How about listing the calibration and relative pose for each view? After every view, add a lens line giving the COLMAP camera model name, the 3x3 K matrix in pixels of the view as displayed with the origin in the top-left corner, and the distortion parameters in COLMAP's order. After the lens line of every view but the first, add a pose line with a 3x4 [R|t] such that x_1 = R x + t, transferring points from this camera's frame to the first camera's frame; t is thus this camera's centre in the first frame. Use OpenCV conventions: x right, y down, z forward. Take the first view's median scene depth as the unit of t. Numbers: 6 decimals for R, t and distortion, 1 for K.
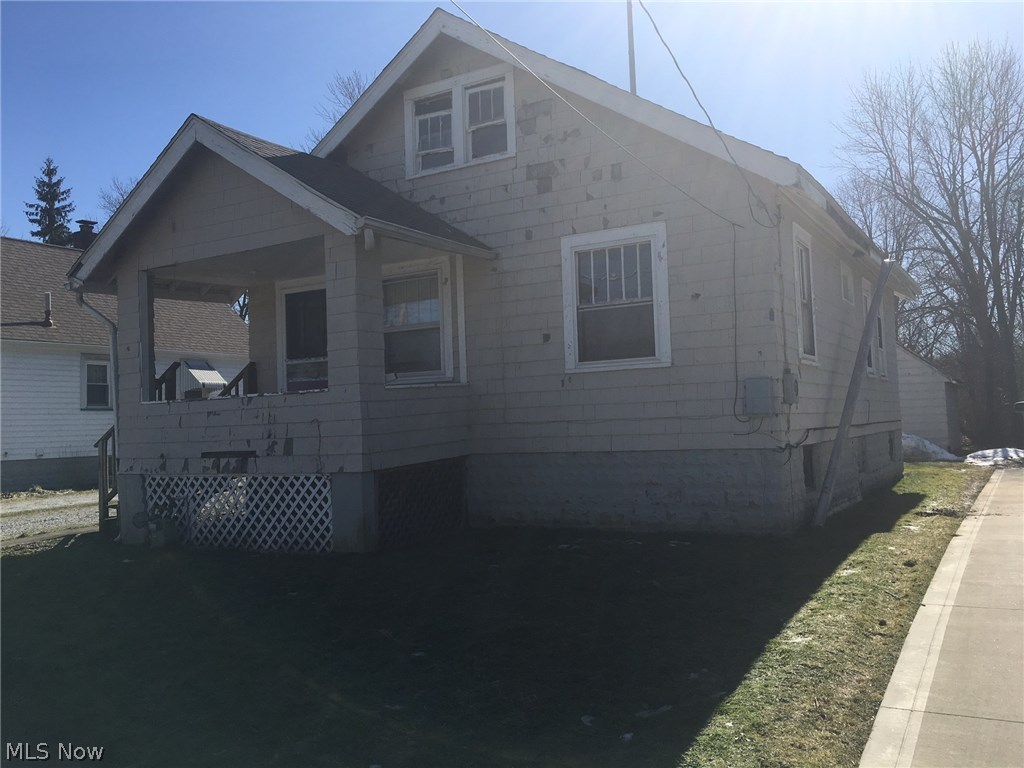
lens RADIAL K [[877.6, 0, 480.2], [0, 877.6, 380.0], [0, 0, 1]] dist [0.063981, -0.010329]
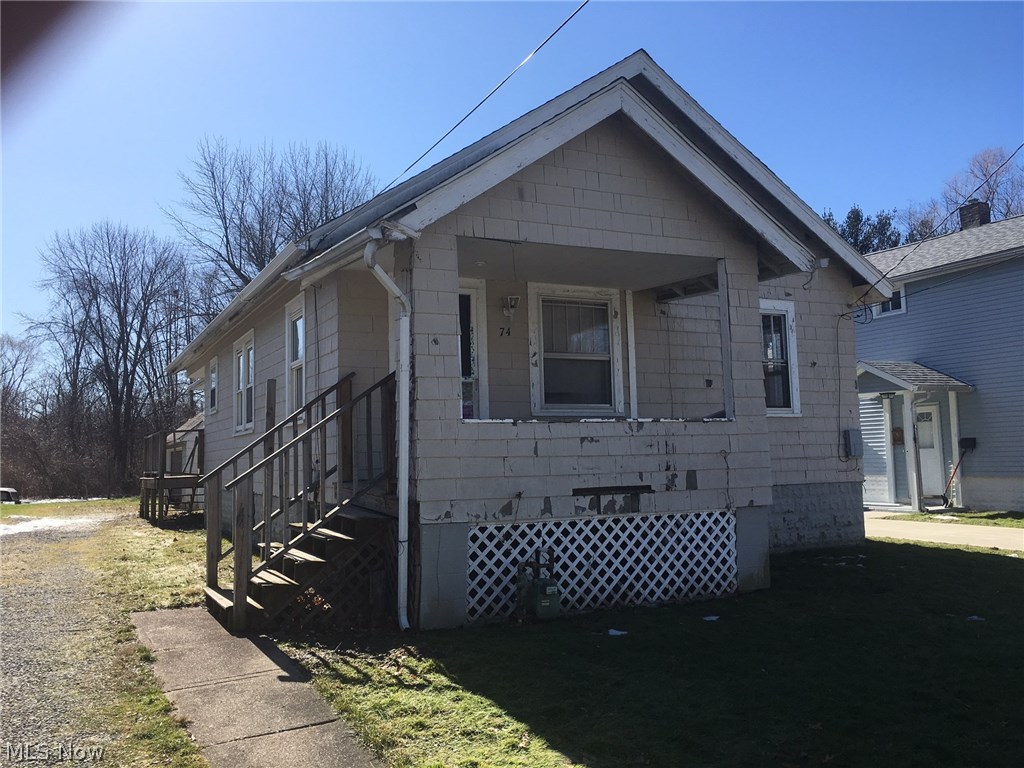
lens RADIAL K [[877.6, 0, 480.2], [0, 877.6, 380.0], [0, 0, 1]] dist [0.063981, -0.010329]
pose [[0.546312, 0.096151, 0.832045, -1.074732], [-0.039784, 0.995247, -0.088889, 0.061838], [-0.836637, 0.015459, 0.547540, 0.680578]]
